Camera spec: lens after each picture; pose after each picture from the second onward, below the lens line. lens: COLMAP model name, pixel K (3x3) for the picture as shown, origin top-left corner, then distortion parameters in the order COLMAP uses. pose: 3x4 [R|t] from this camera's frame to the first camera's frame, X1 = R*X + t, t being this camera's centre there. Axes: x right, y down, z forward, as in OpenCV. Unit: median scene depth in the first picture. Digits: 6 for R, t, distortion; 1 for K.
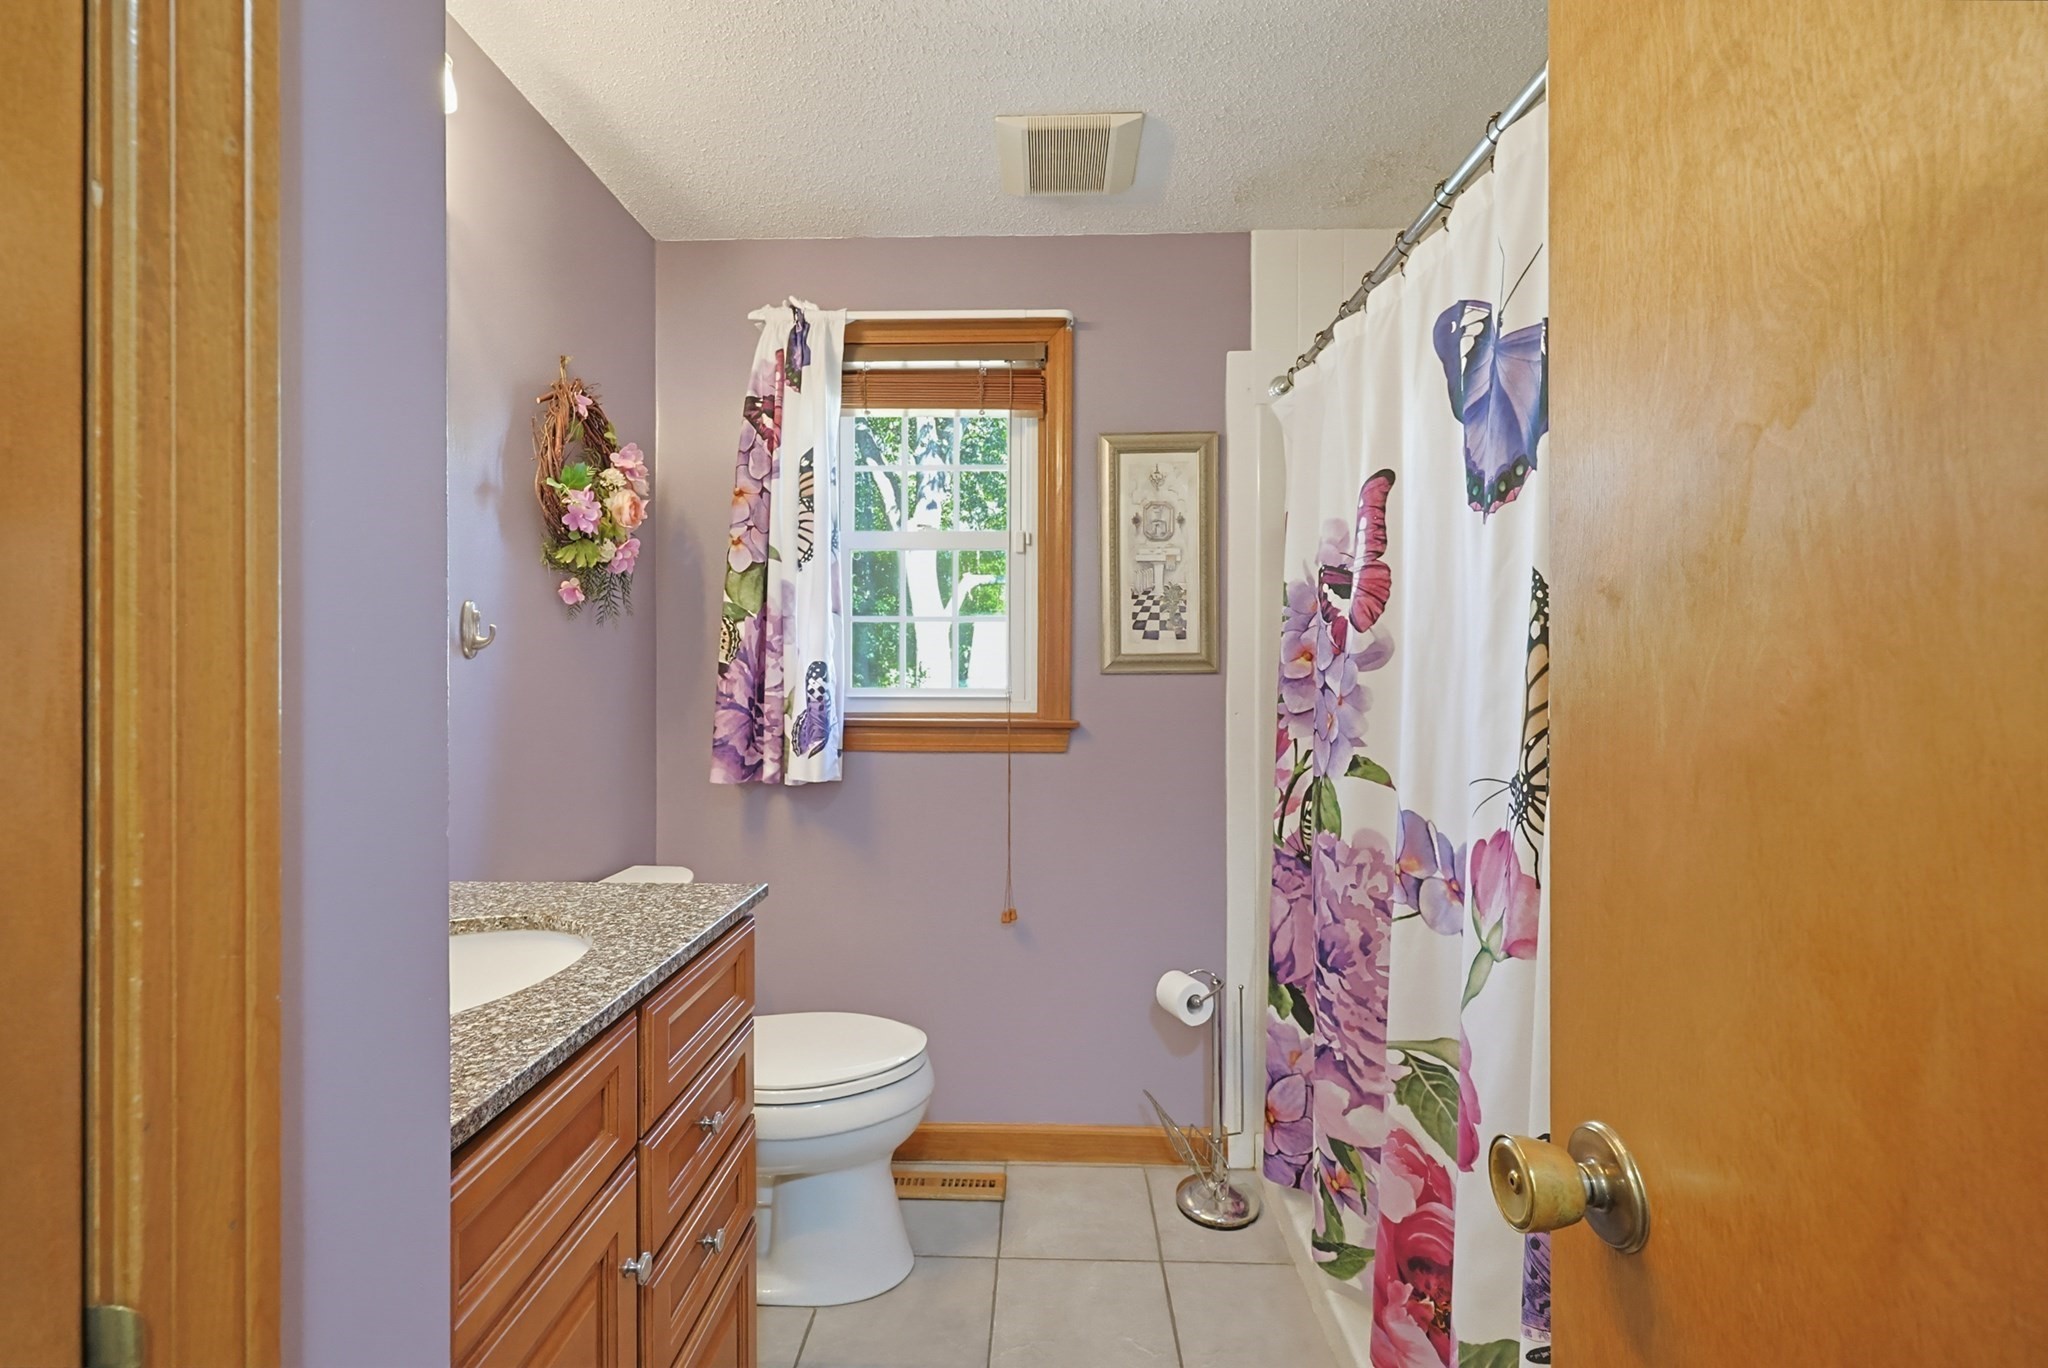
lens RADIAL K [[890.5, 0, 1024.3], [0, 890.5, 672.8], [0, 0, 1]] dist [0.003505, 0.000877]
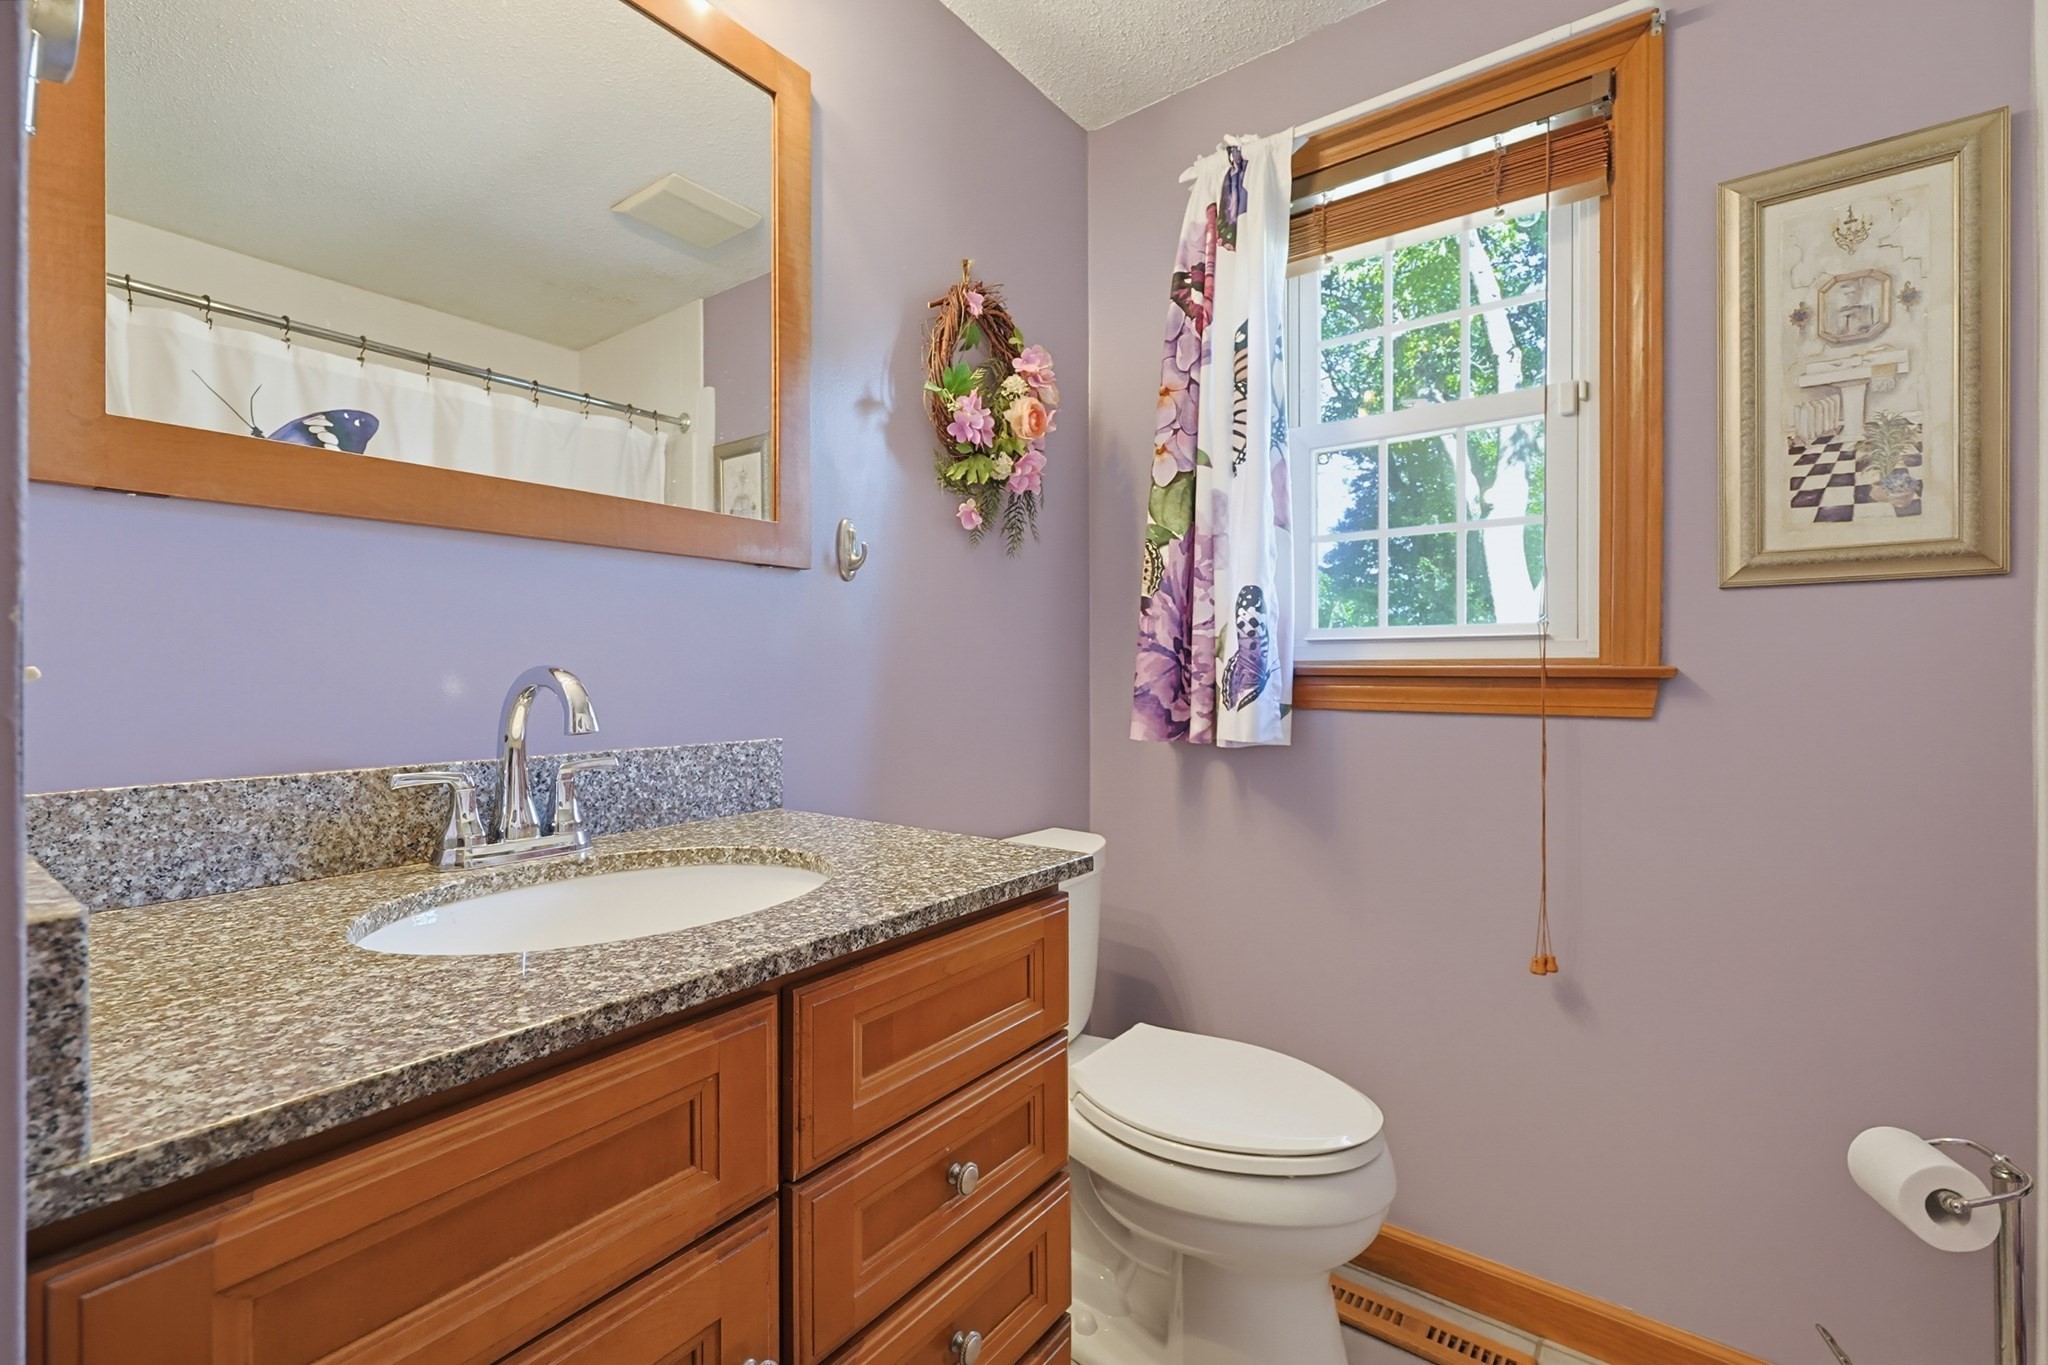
lens RADIAL K [[890.5, 0, 1024.3], [0, 890.5, 671.3], [0, 0, 1]] dist [0.003505, 0.000877]
pose [[0.815522, -0.001807, -0.578723, 0.052817], [0.001446, 0.999998, -0.001084, 0.059200], [0.578724, 0.000047, 0.815524, 0.250060]]
